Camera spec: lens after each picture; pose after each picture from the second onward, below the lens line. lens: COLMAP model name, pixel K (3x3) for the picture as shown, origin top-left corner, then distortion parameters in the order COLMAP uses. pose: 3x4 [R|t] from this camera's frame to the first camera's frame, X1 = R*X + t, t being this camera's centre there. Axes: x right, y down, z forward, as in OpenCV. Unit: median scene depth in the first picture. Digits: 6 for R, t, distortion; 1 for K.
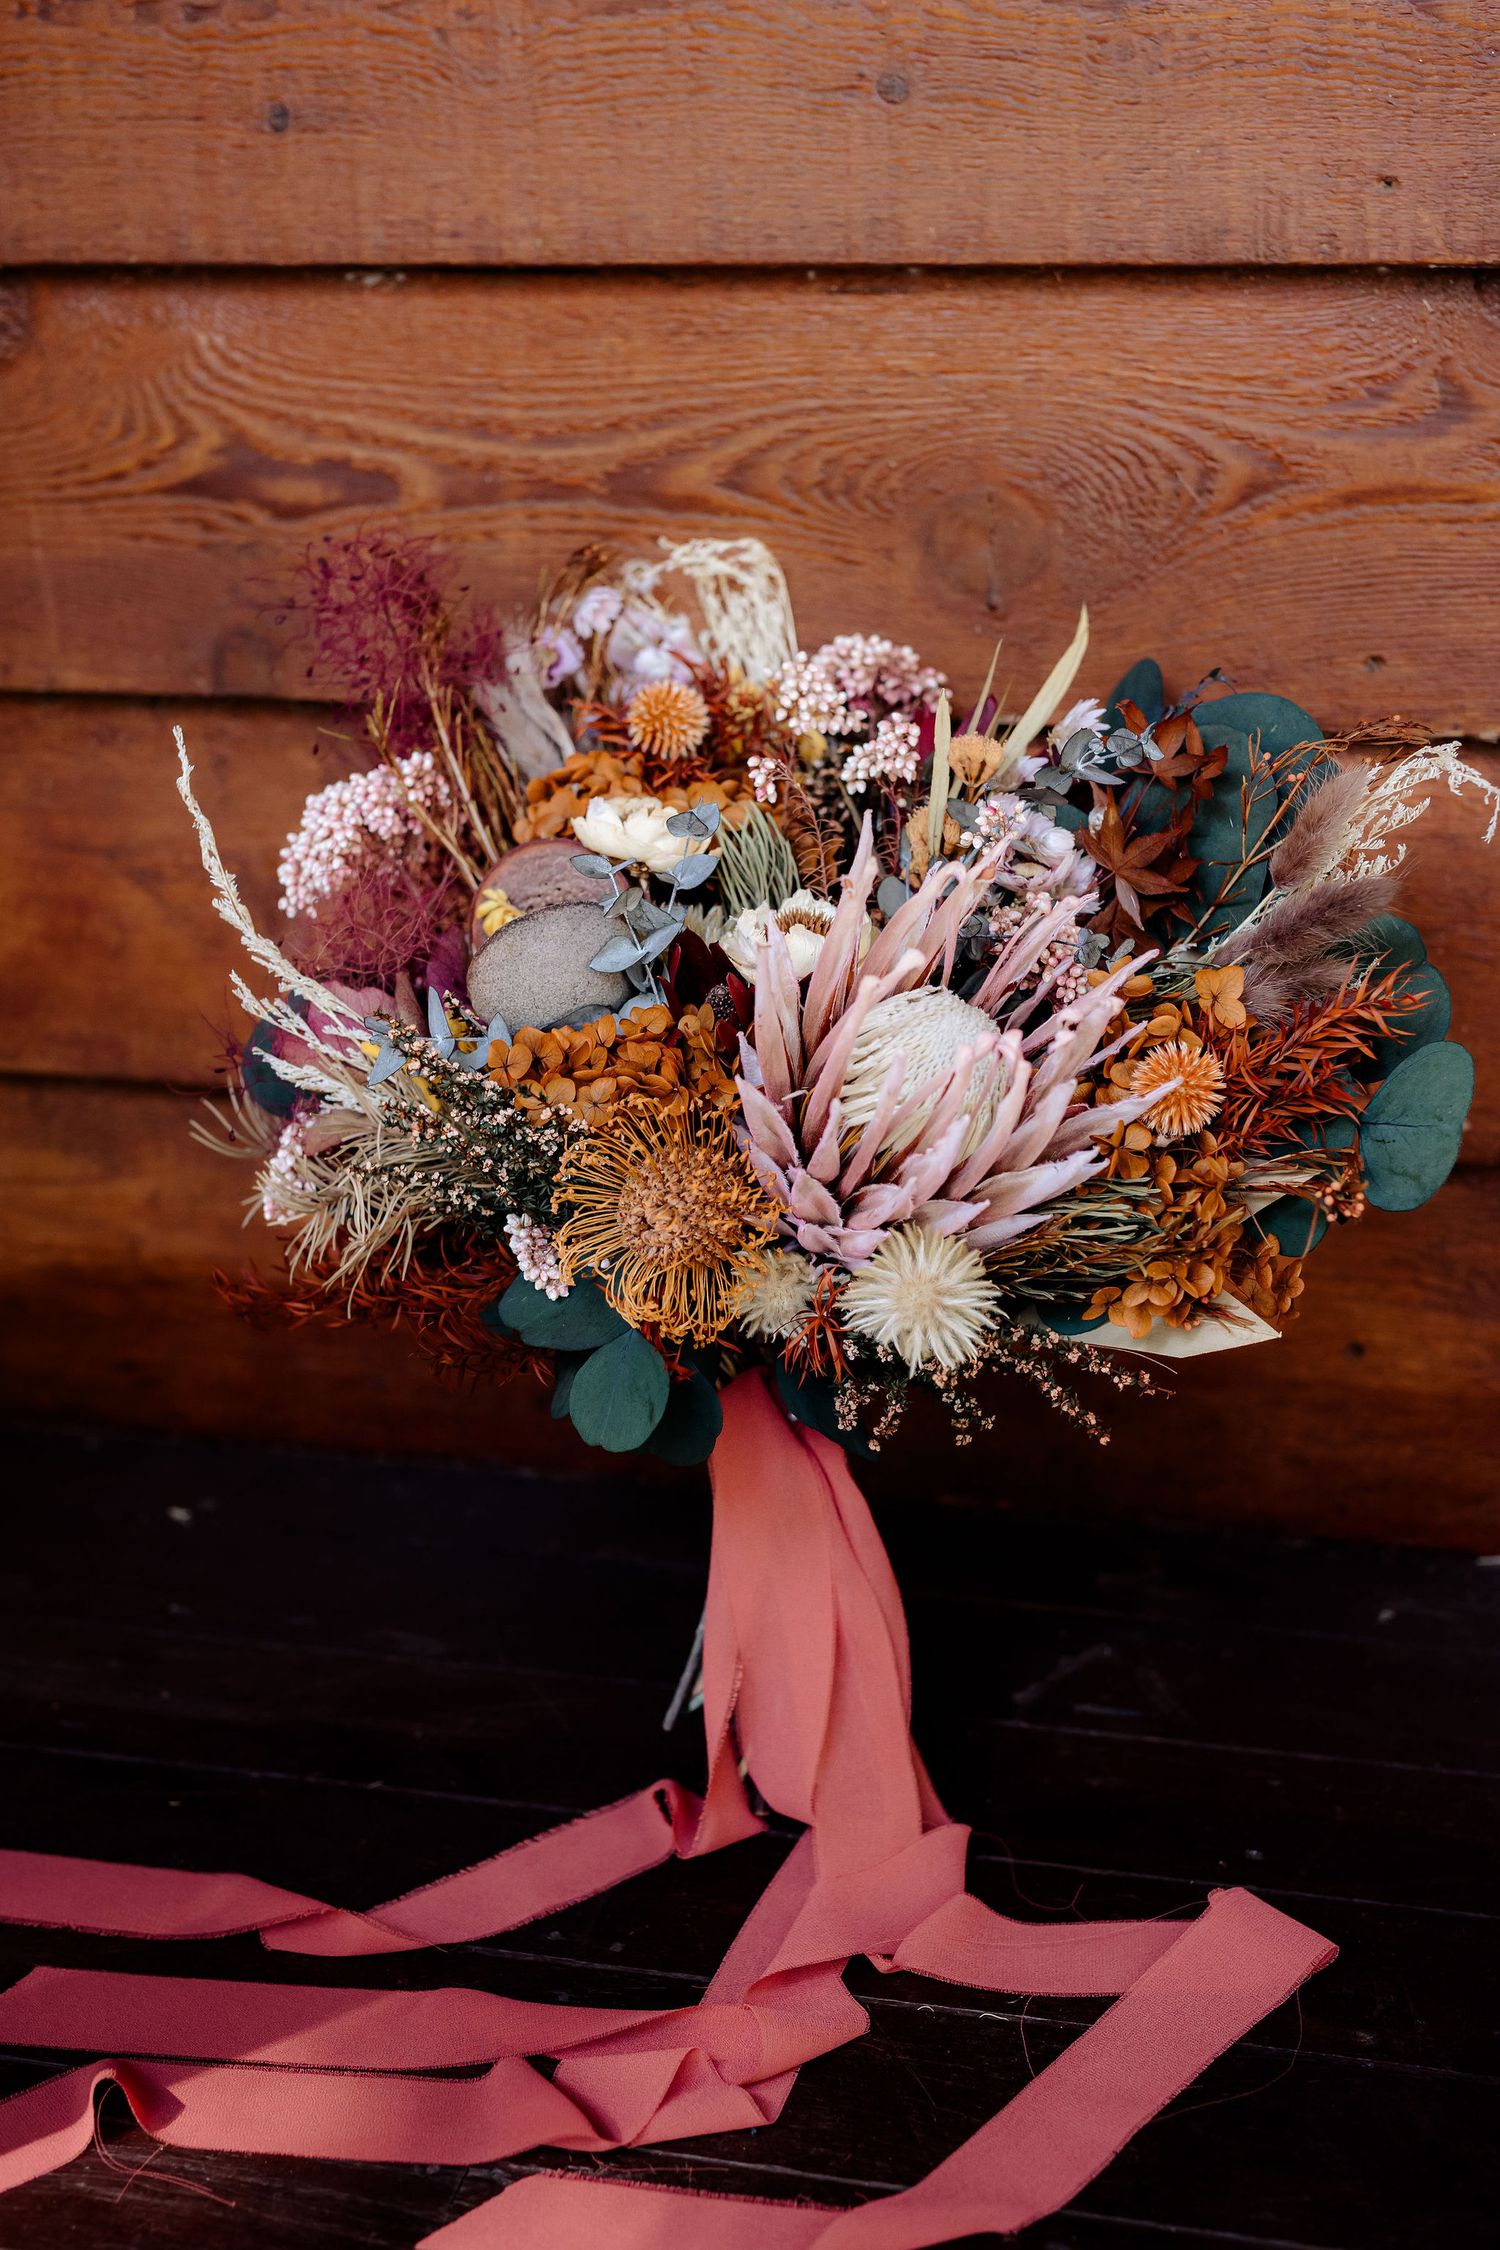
lens RADIAL K [[3448.6, 0, 744.4], [0, 3448.6, 1125.3], [0, 0, 1]] dist [0.034915, 0.000000]
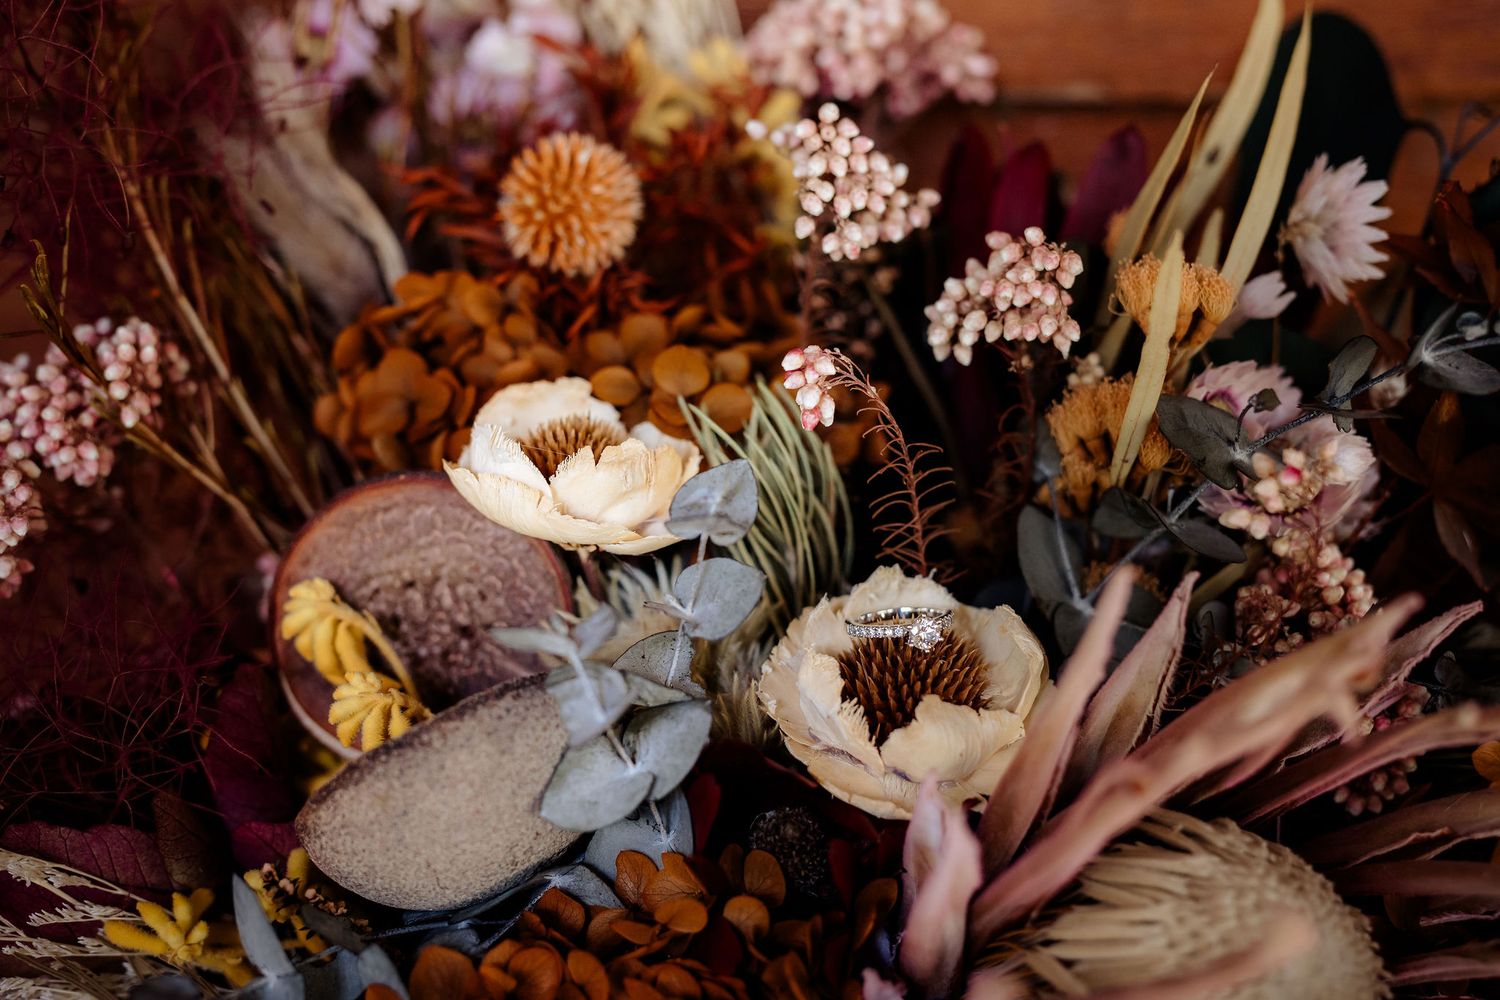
lens RADIAL K [[2299.1, 0, 763.9], [0, 2299.1, 497.3], [0, 0, 1]] dist [0.034915, 0.000000]
pose [[0.978701, -0.115426, 0.169766, -0.060765], [0.066820, 0.961042, 0.268203, -0.170978], [-0.194110, -0.251147, 0.948286, 0.624967]]
